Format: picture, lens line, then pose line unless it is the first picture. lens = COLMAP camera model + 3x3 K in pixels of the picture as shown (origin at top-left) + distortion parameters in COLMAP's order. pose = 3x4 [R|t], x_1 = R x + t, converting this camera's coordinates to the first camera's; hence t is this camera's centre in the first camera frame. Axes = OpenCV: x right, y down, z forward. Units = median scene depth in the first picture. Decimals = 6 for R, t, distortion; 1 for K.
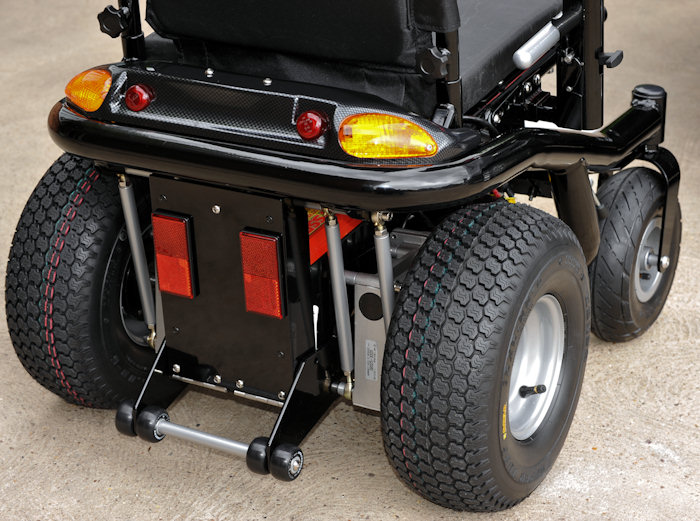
lens RADIAL K [[1594.4, 0, 350.0], [0, 1594.4, 260.5], [0, 0, 1]] dist [-0.131504, -0.272740]
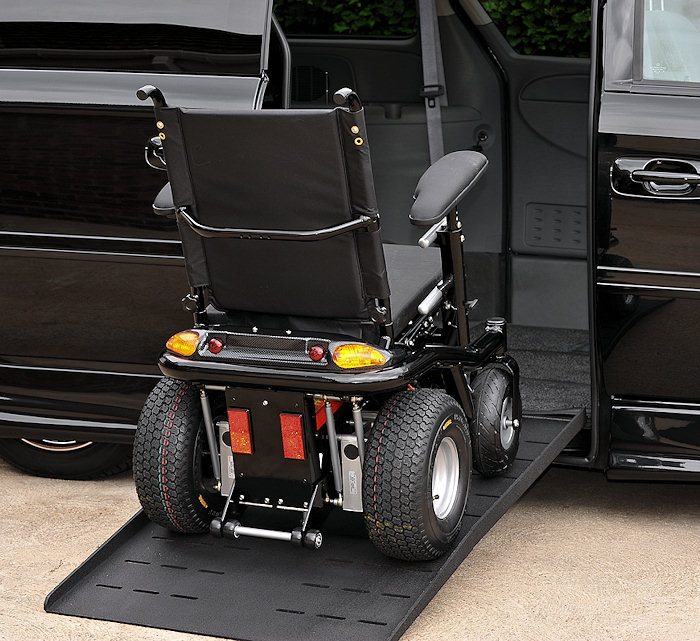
lens RADIAL K [[2011.9, 0, 350.0], [0, 2011.9, 320.5], [0, 0, 1]] dist [-0.020468, 0.212113]
pose [[0.993573, -0.071527, 0.087730, -0.179345], [0.080886, 0.990829, -0.108237, 0.129964], [-0.079183, 0.114638, 0.990247, -1.288225]]
